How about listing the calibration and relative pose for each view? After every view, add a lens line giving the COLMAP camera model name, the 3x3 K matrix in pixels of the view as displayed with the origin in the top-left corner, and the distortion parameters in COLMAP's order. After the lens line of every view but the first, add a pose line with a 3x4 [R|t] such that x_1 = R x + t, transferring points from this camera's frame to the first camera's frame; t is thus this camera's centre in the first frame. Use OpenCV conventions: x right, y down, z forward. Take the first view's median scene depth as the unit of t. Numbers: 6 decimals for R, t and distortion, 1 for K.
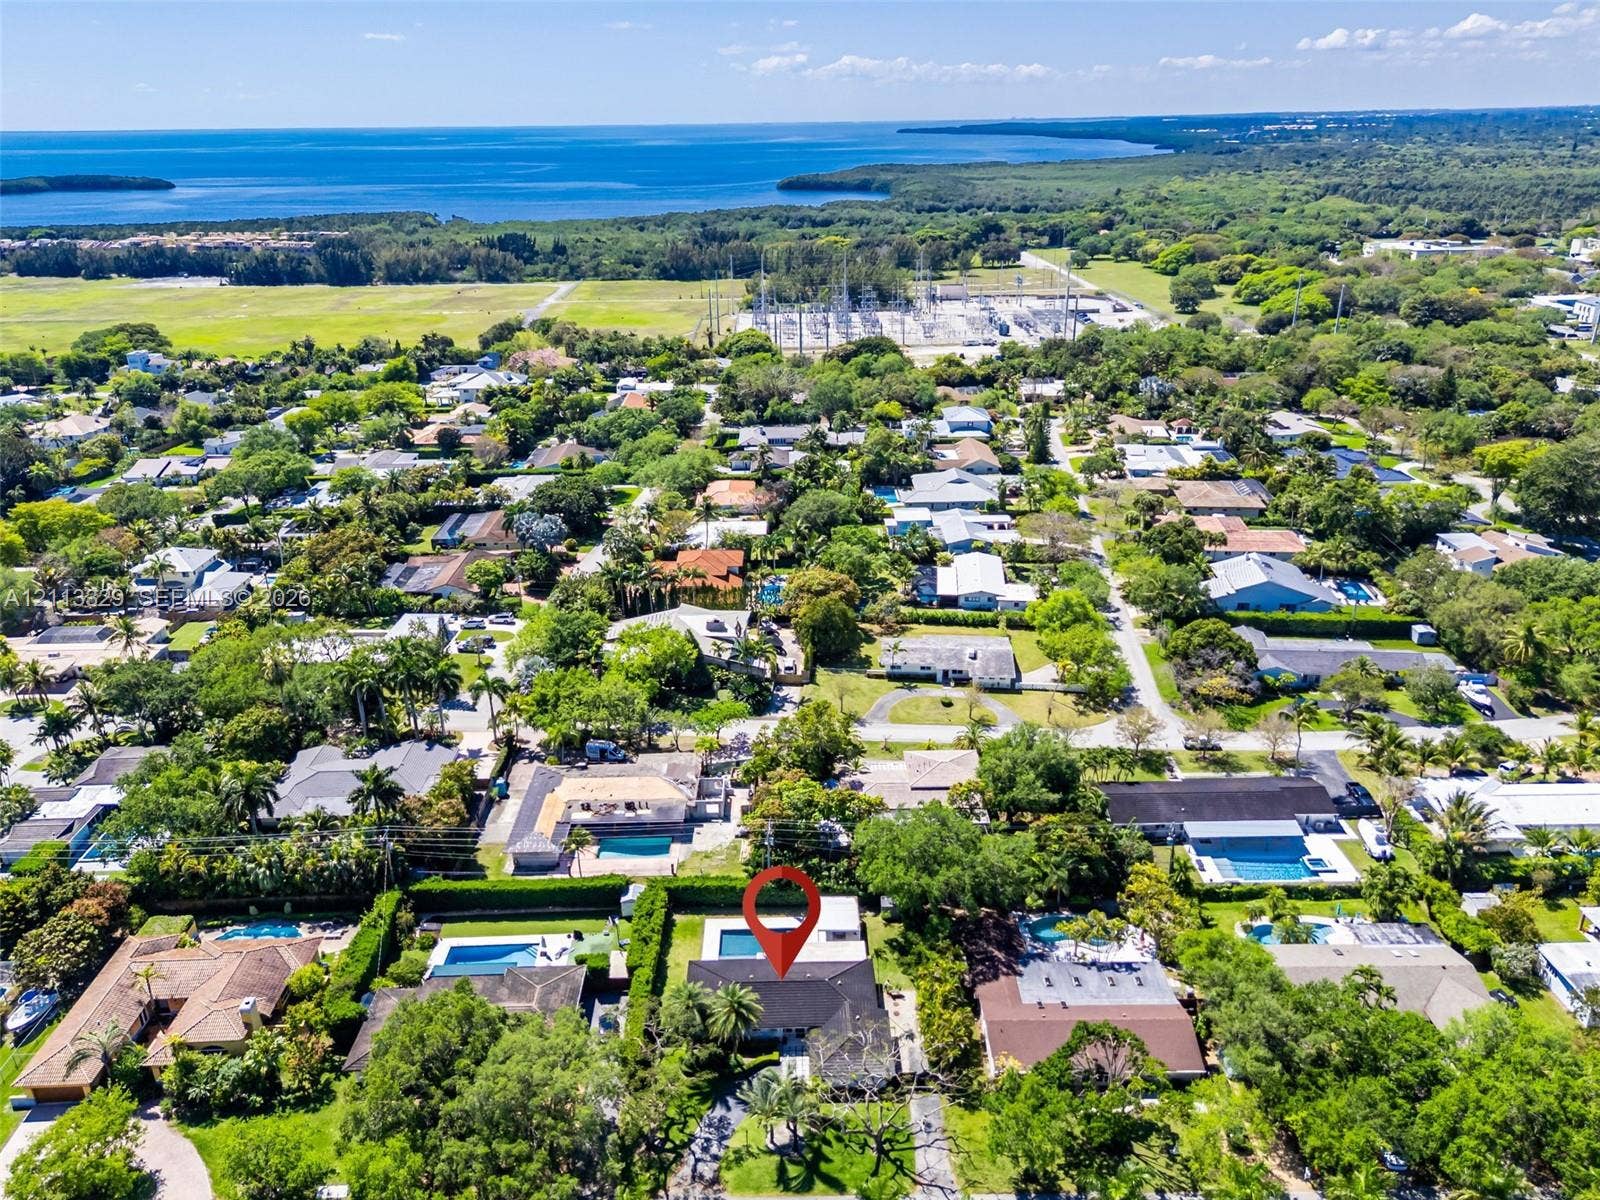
lens RADIAL K [[1161.9, 0, 797.2], [0, 1161.9, 600.5], [0, 0, 1]] dist [0.063924, -0.071376]
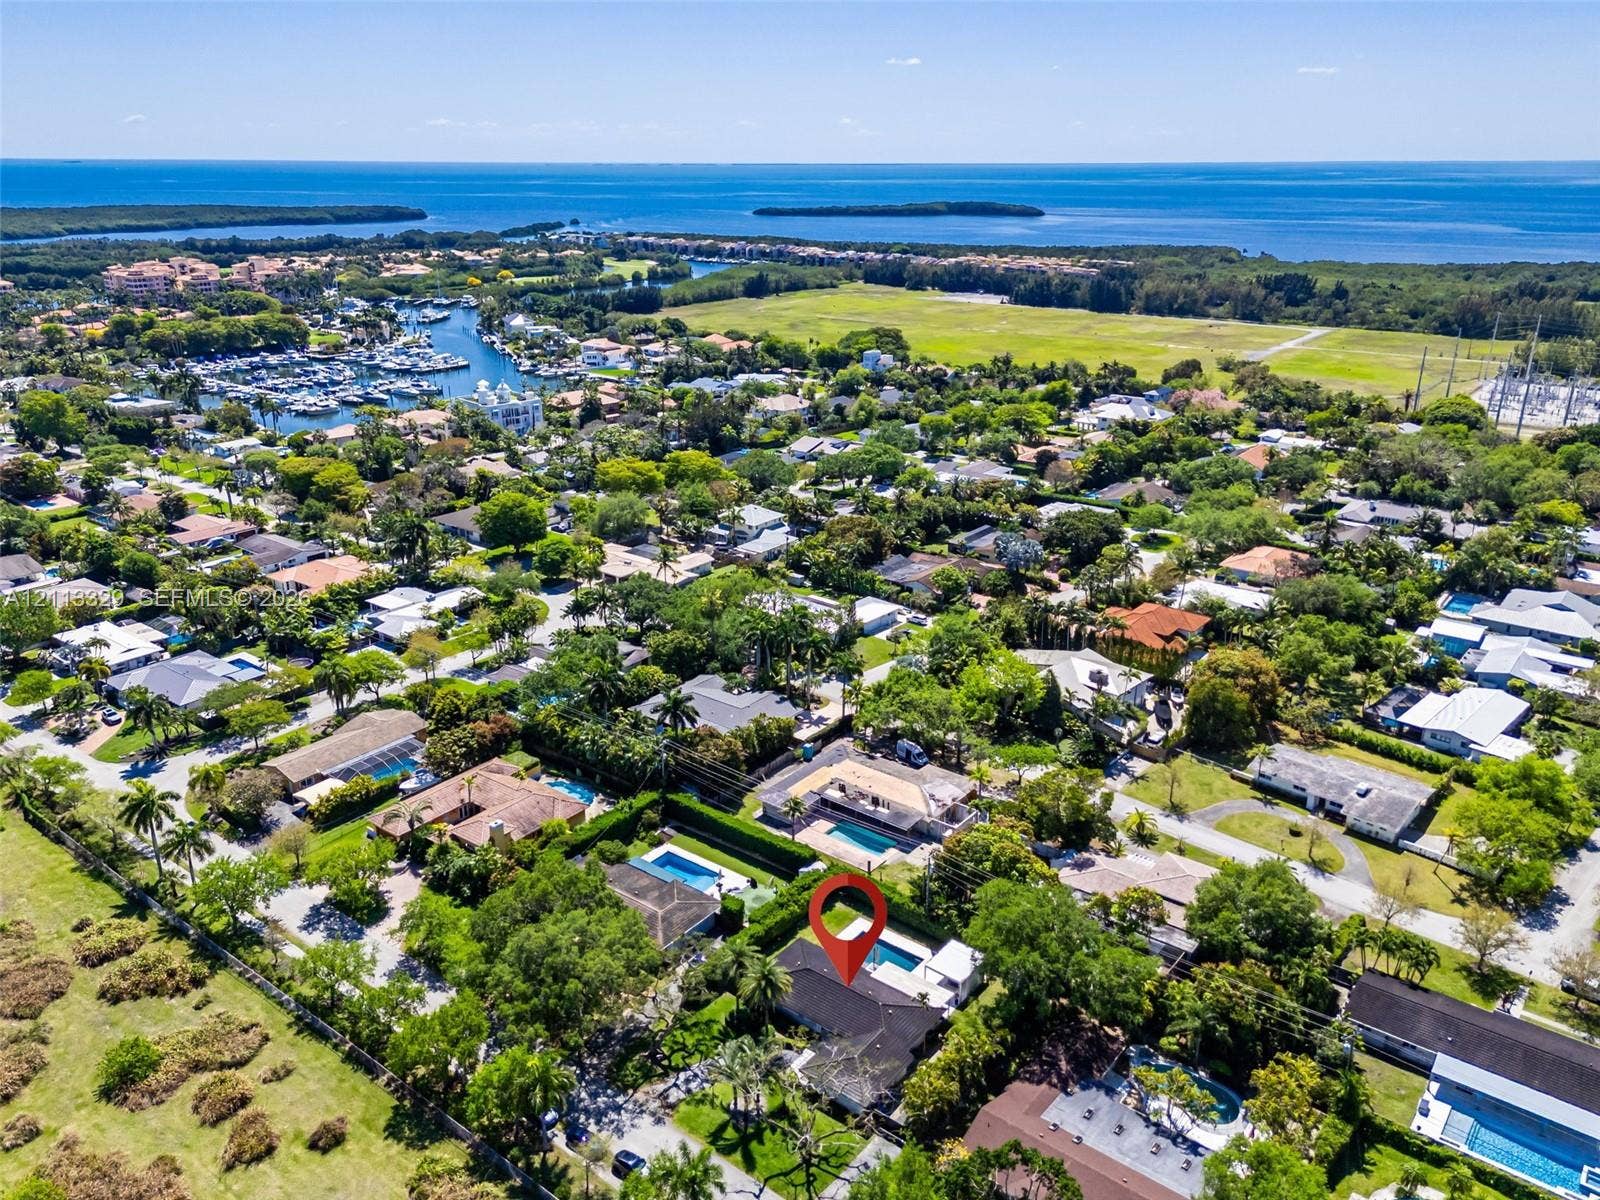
lens RADIAL K [[1178.9, 0, 800.0], [0, 1178.9, 600.0], [0, 0, 1]] dist [0.072388, -0.082776]
pose [[0.780115, 0.230711, -0.581543, 0.289796], [-0.248334, 0.967350, 0.050640, -0.027932], [0.574239, 0.104912, 0.811938, 0.054643]]
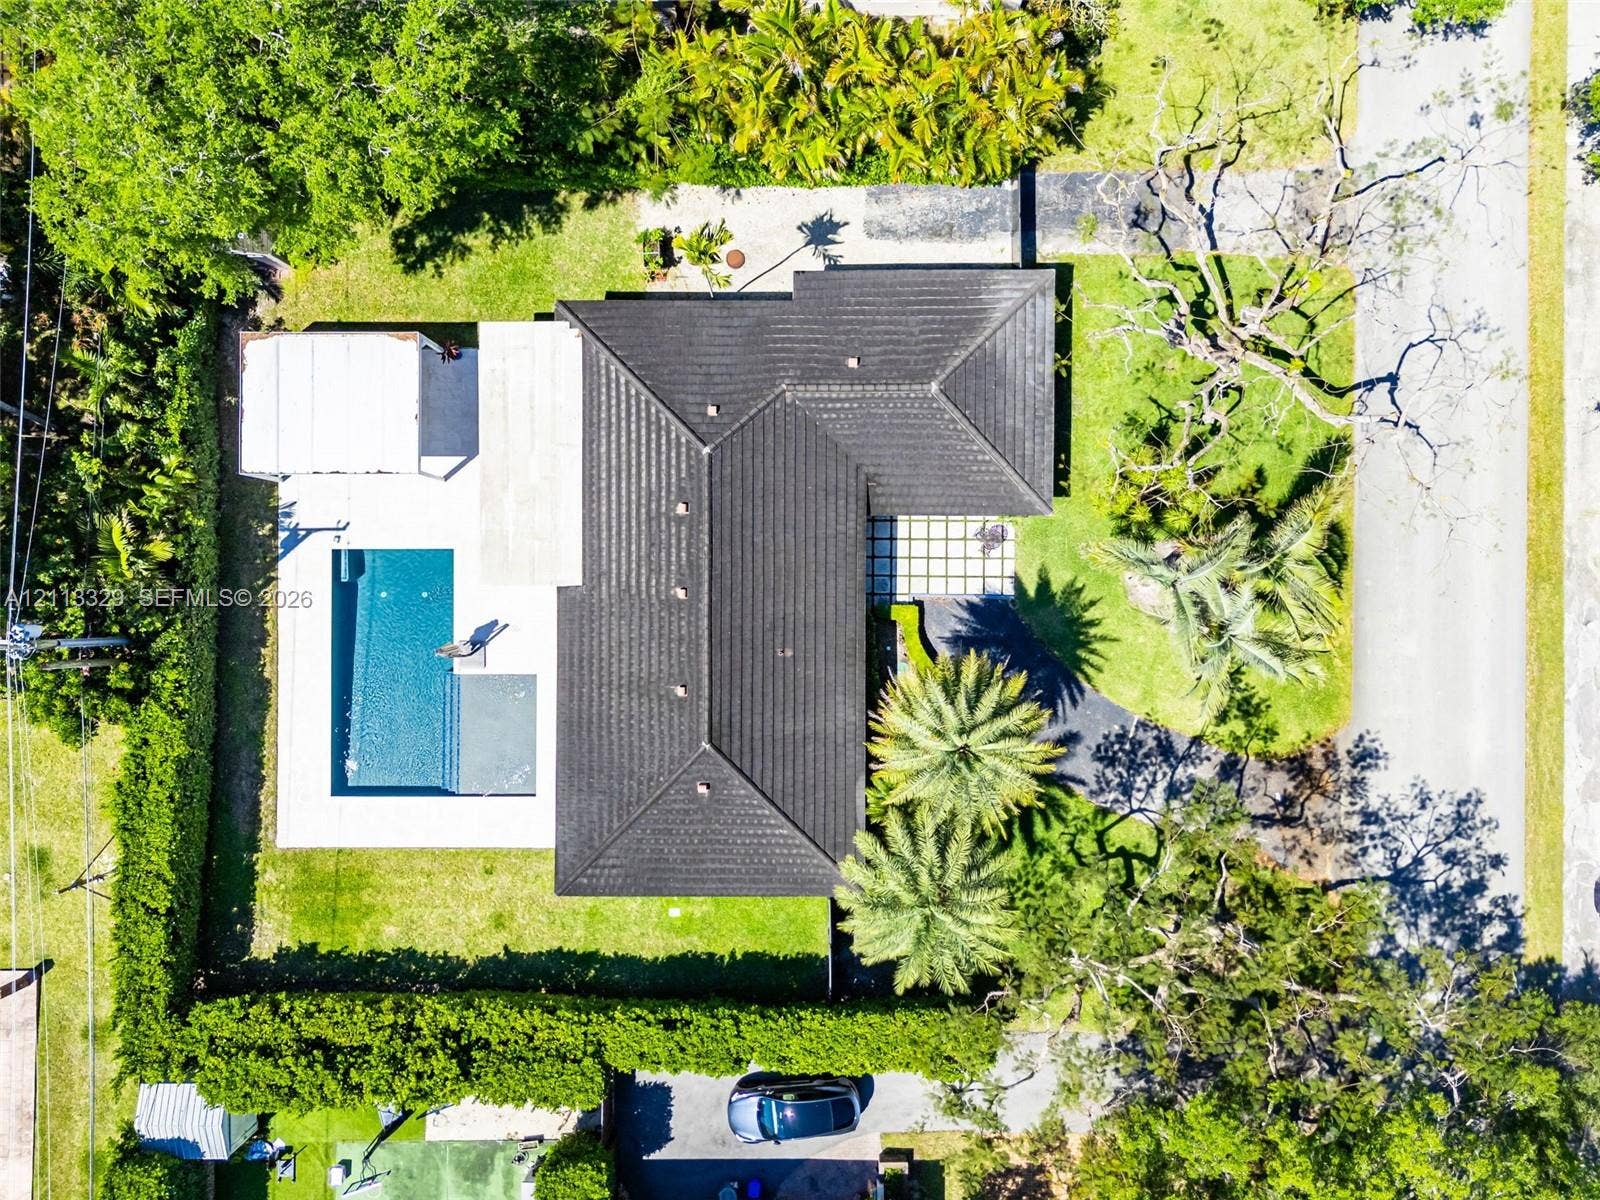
lens RADIAL K [[1161.9, 0, 797.2], [0, 1161.9, 600.5], [0, 0, 1]] dist [0.063924, -0.071376]
pose [[0.012652, -0.999533, 0.027807, -0.013855], [0.407910, 0.030549, 0.912511, 0.031264], [-0.912934, -0.000202, 0.408106, 0.507247]]
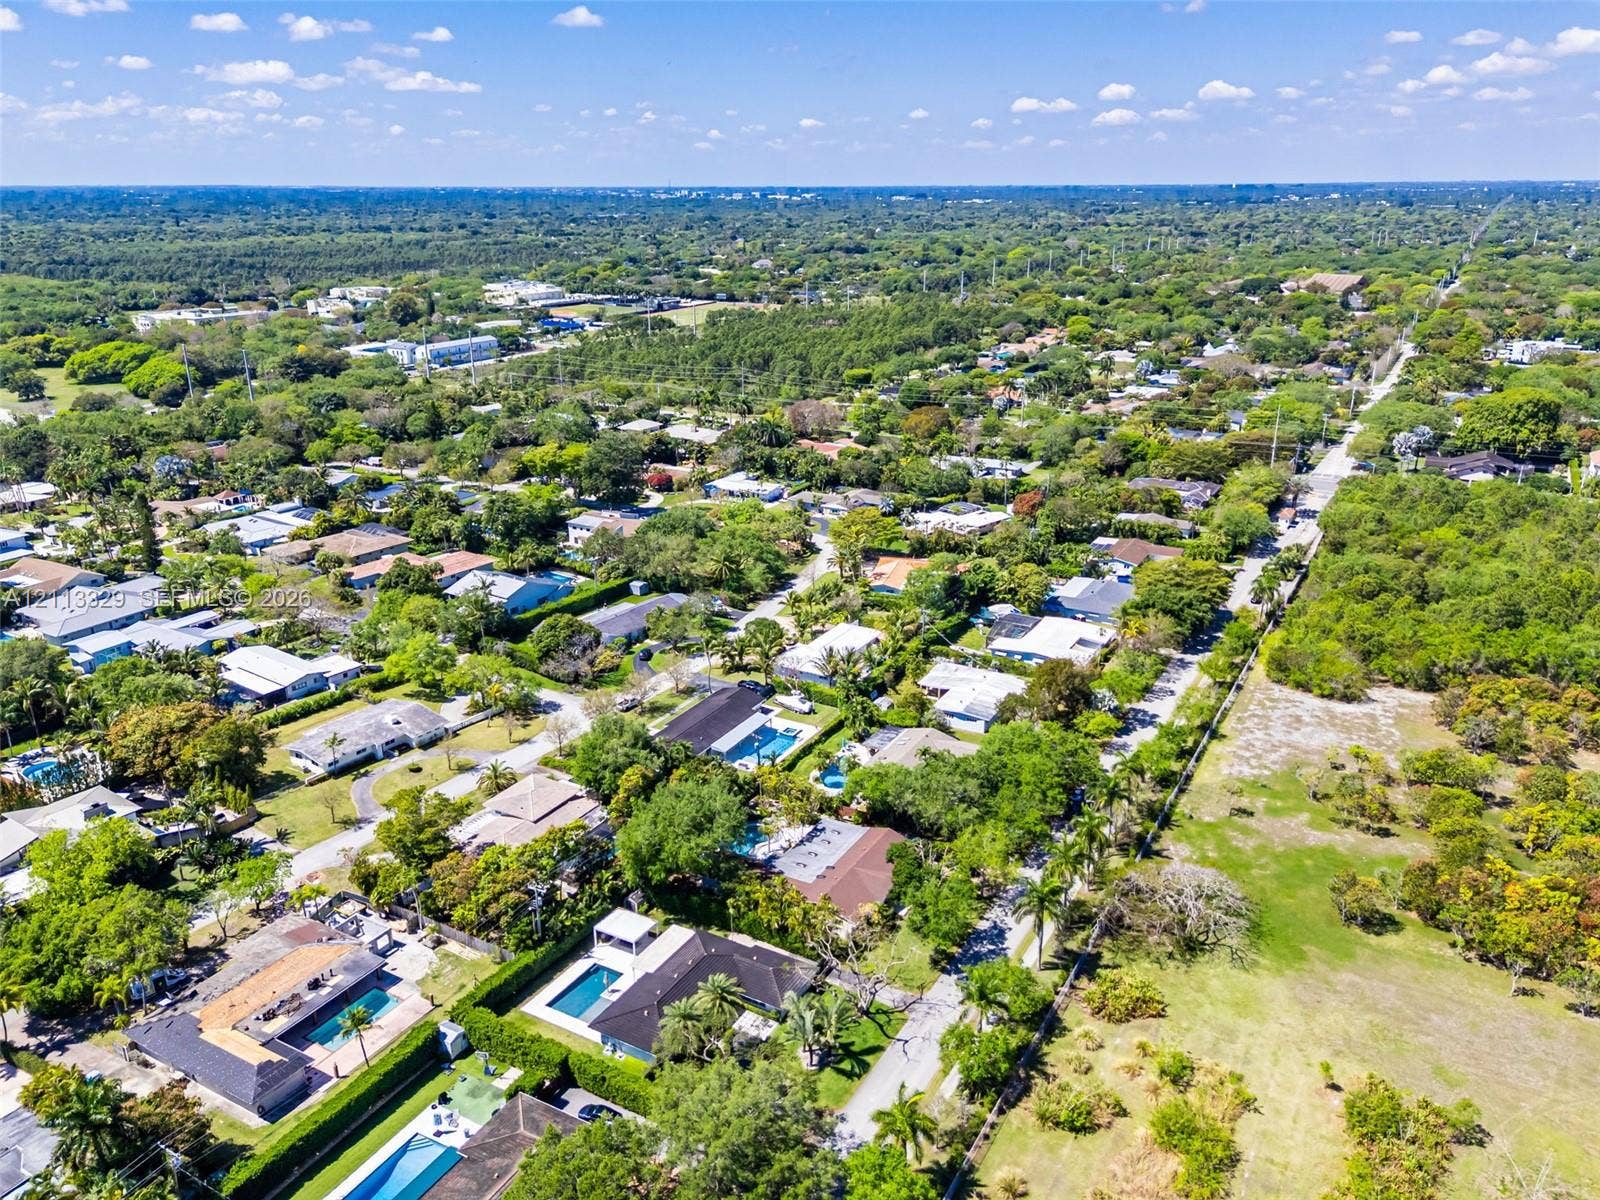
lens RADIAL K [[1161.9, 0, 797.2], [0, 1161.9, 600.5], [0, 0, 1]] dist [0.063924, -0.071376]
pose [[0.500185, -0.273081, 0.821731, -0.444282], [0.319552, 0.940200, 0.117941, -0.054084], [-0.804799, 0.203594, 0.557538, 0.147481]]
